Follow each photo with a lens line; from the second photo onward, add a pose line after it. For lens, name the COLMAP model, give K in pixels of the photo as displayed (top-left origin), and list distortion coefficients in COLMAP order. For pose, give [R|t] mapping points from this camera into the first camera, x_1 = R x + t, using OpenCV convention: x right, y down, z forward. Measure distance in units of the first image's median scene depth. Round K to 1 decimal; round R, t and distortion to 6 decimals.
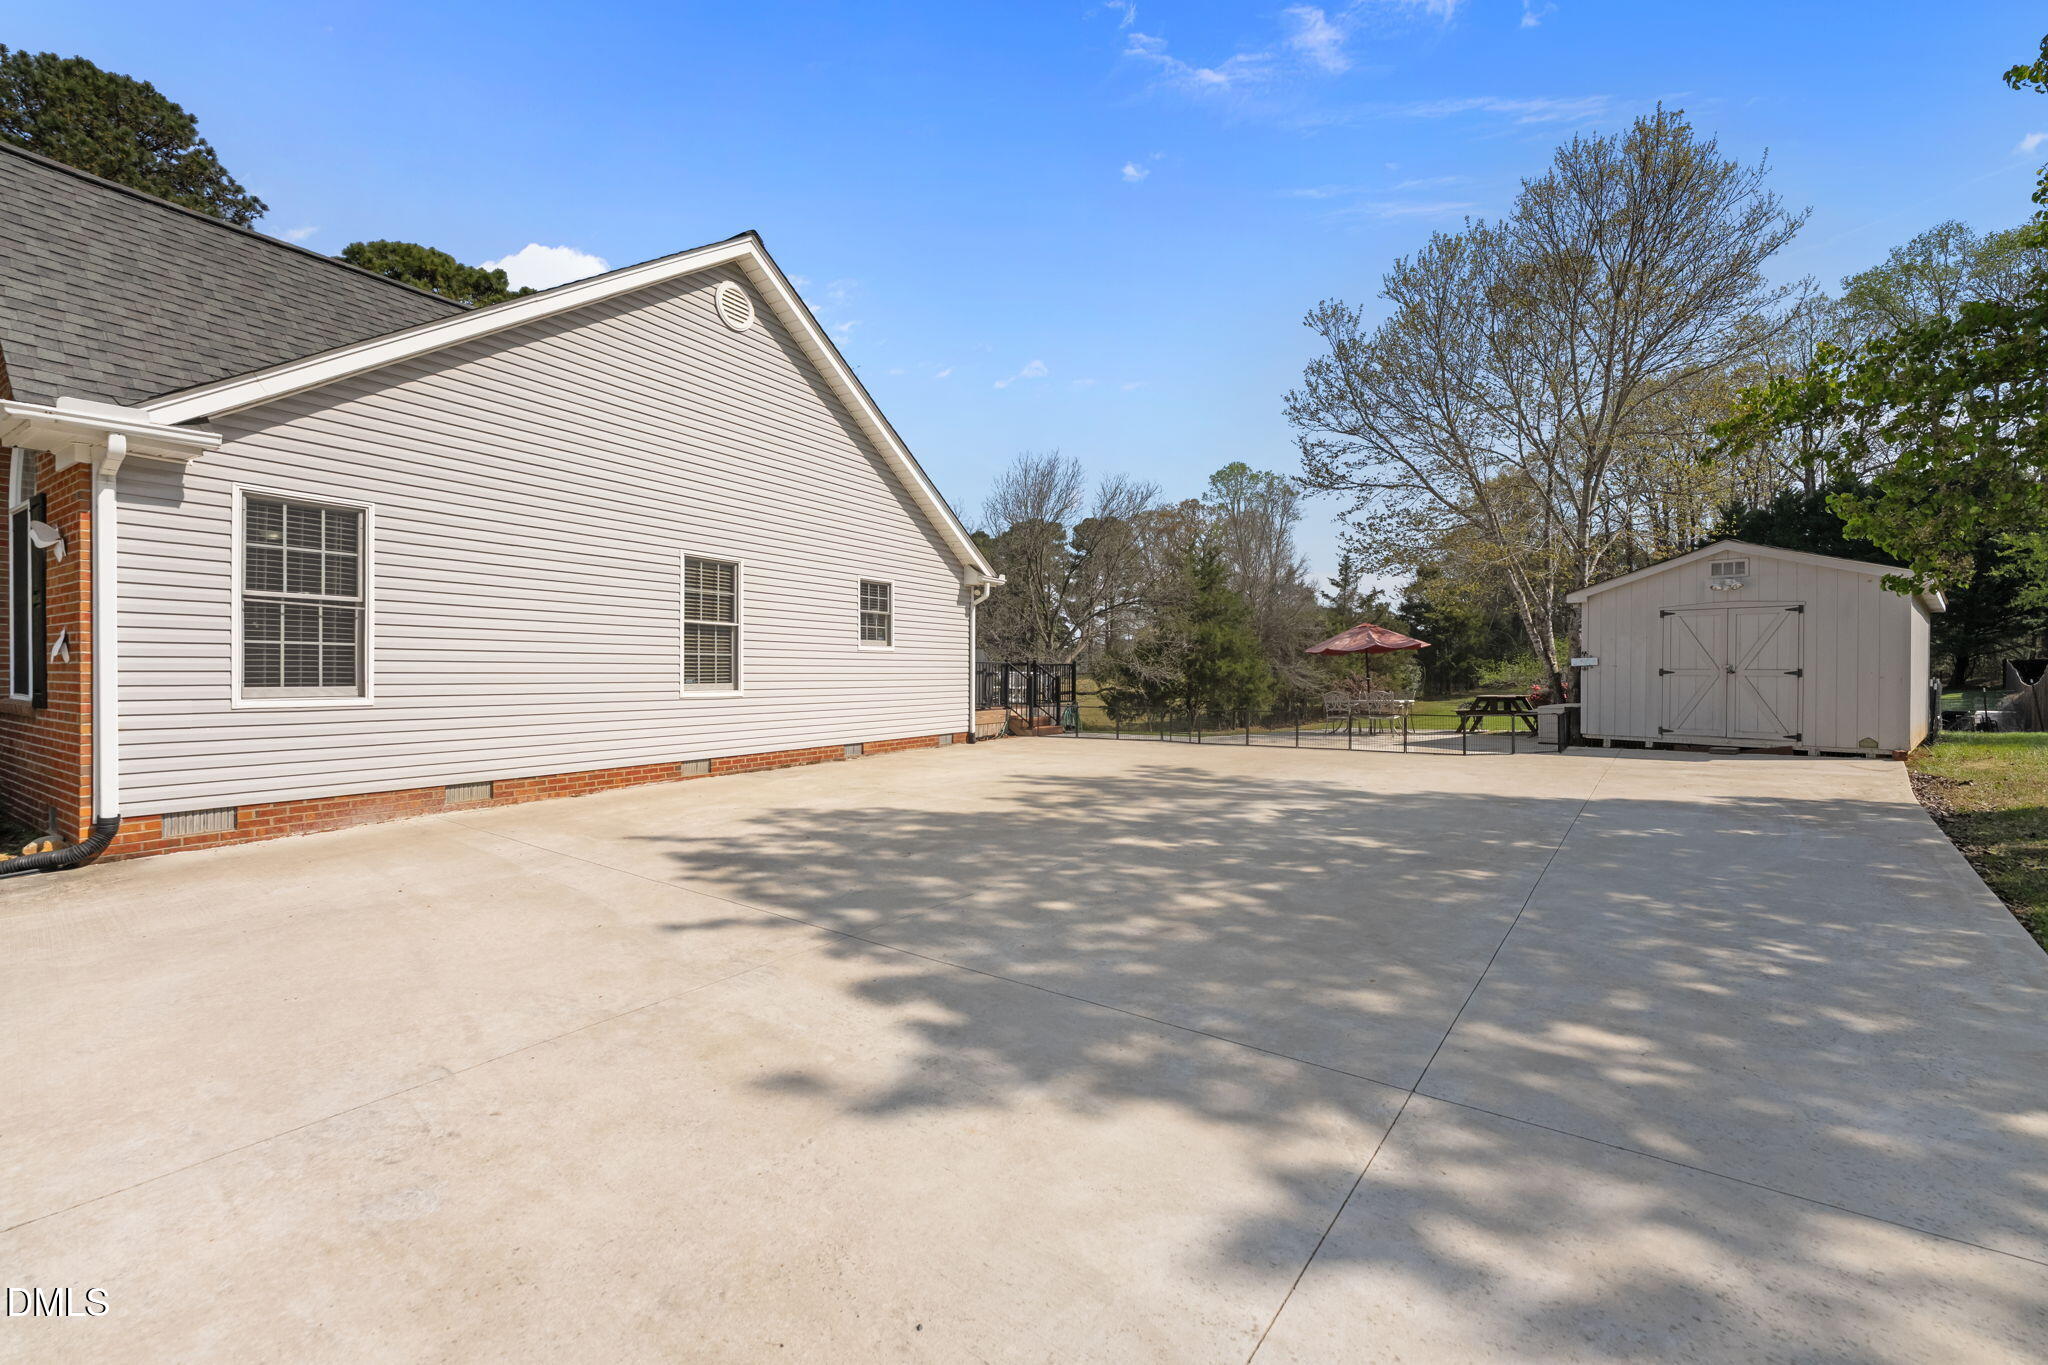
lens RADIAL K [[810.1, 0, 1019.3], [0, 810.1, 674.1], [0, 0, 1]] dist [0.000112, 0.000237]
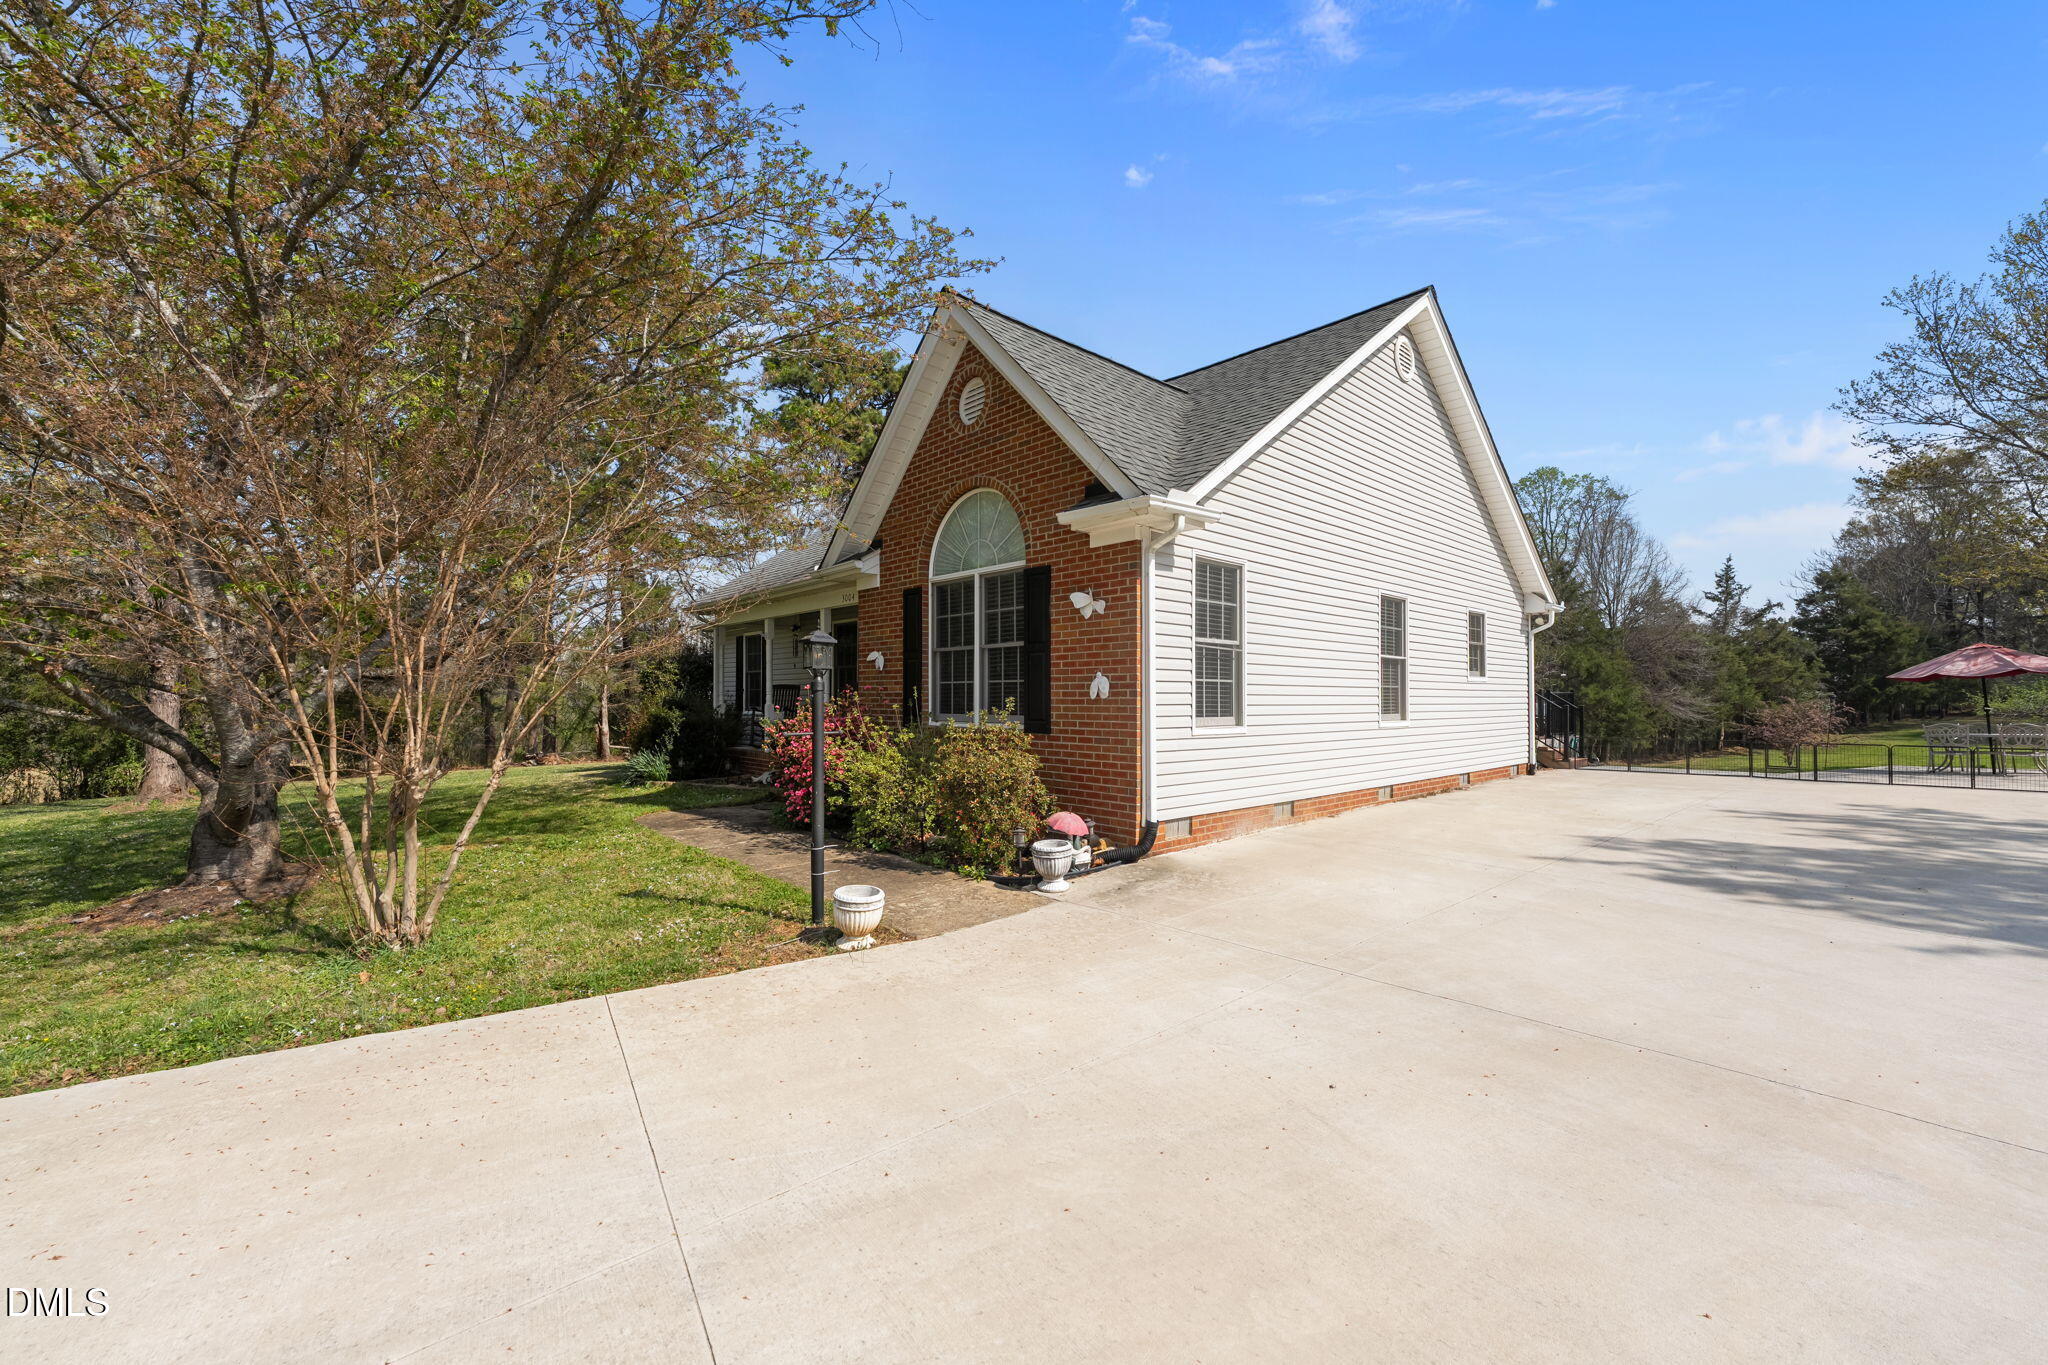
lens RADIAL K [[810.1, 0, 1036.8], [0, 810.1, 684.7], [0, 0, 1]] dist [0.000112, 0.000237]
pose [[0.966386, -0.007372, -0.256990, -0.459828], [0.001857, 0.999763, -0.021693, -0.003885], [0.257089, 0.020487, 0.966171, -0.118932]]
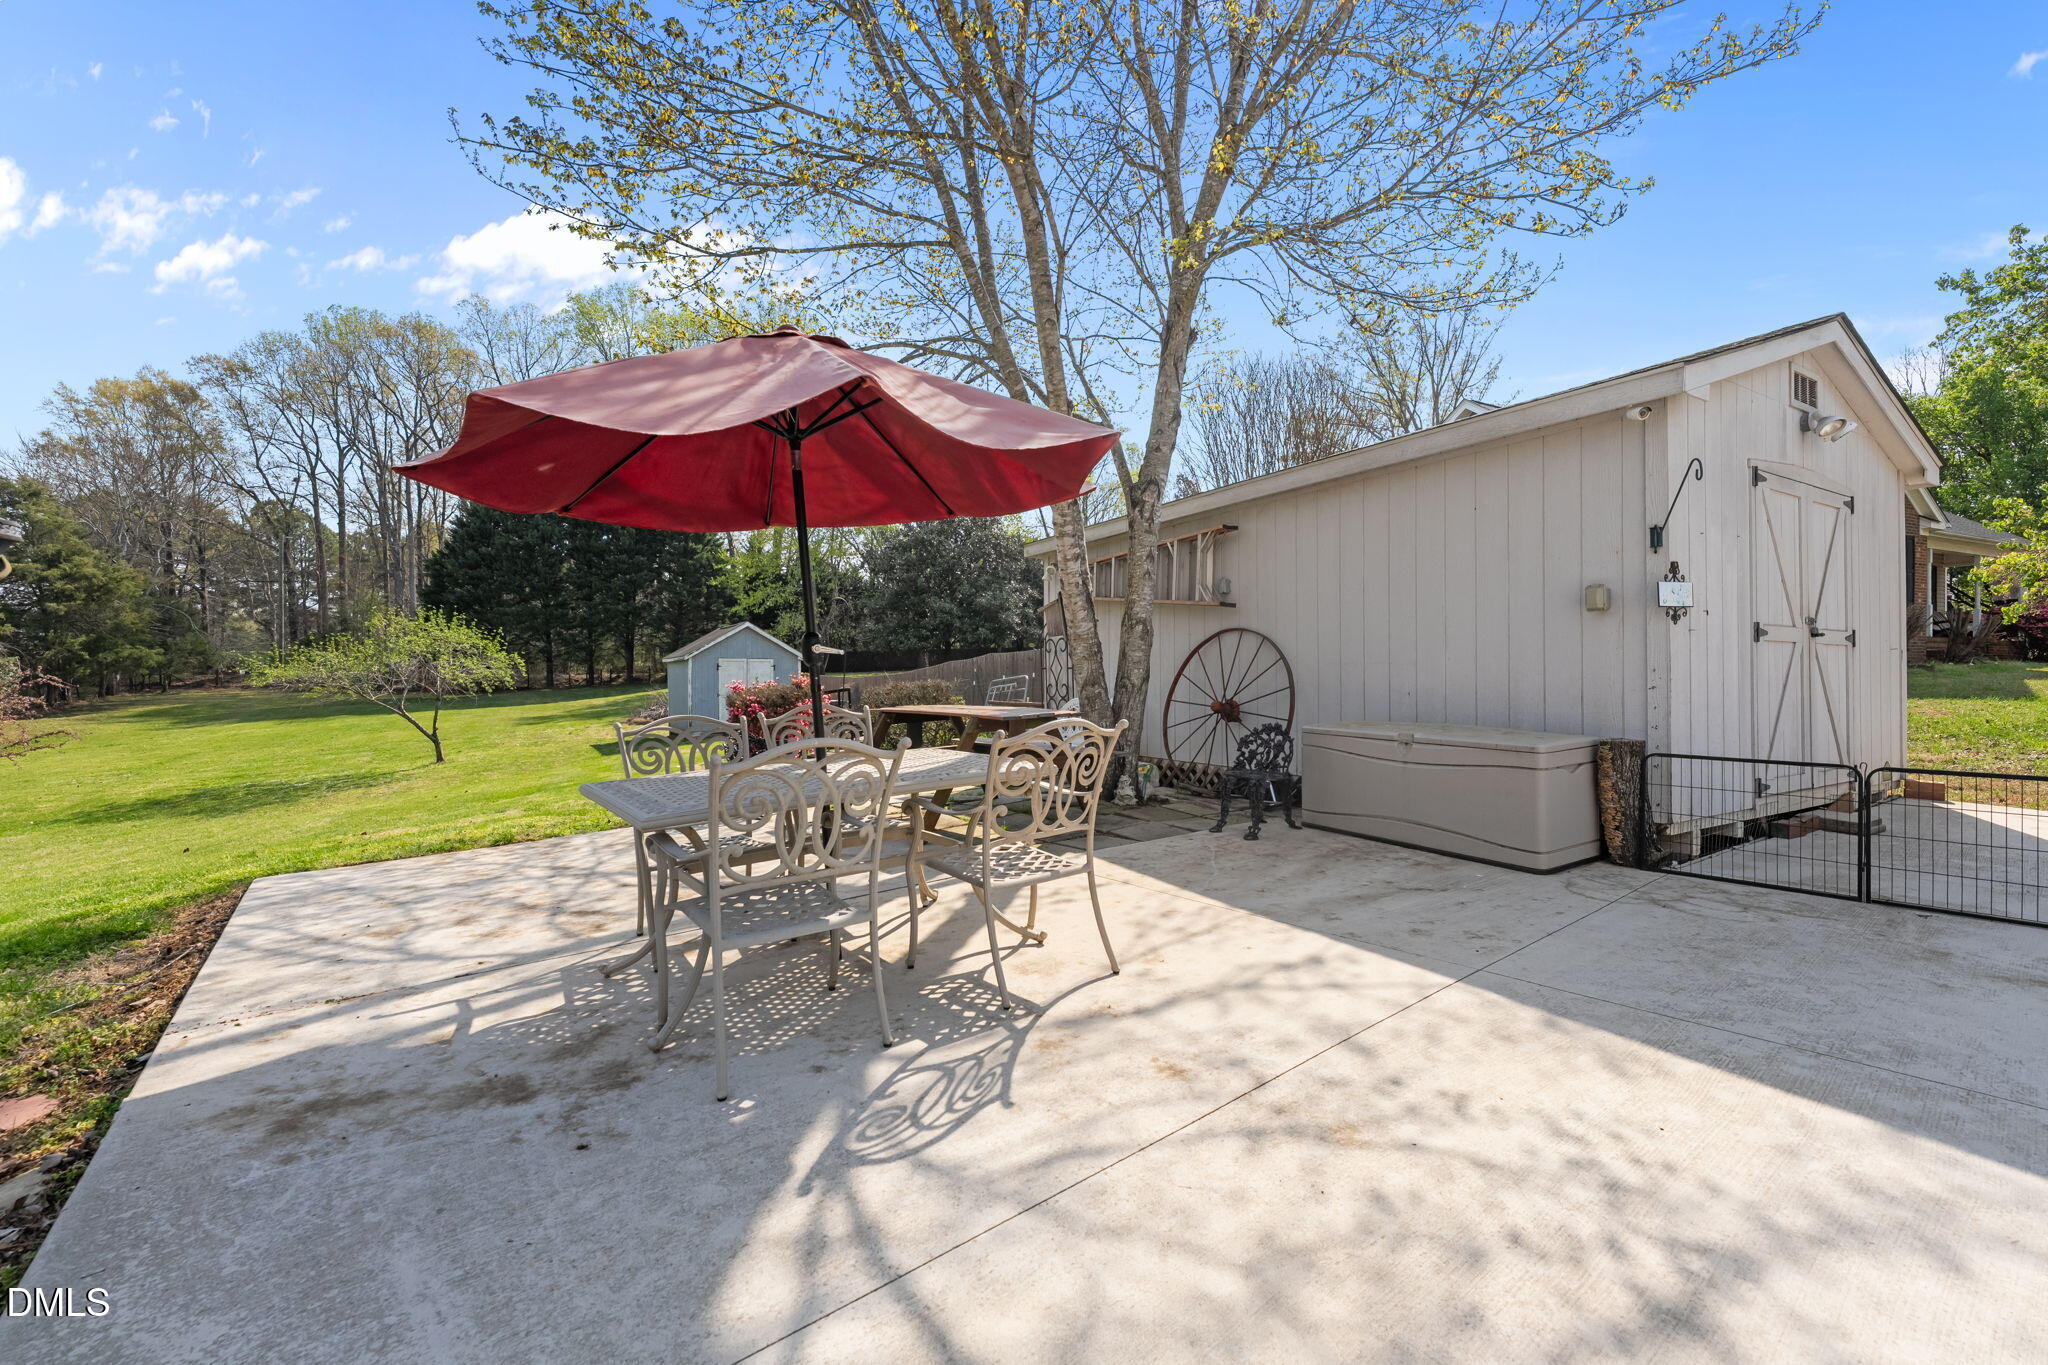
lens RADIAL K [[810.1, 0, 1016.4], [0, 810.1, 675.9], [0, 0, 1]] dist [0.000112, 0.000237]
pose [[0.164393, -0.012894, 0.986311, 0.354380], [0.009684, 0.999887, 0.011458, 0.021330], [-0.986347, 0.007668, 0.164500, 1.322187]]
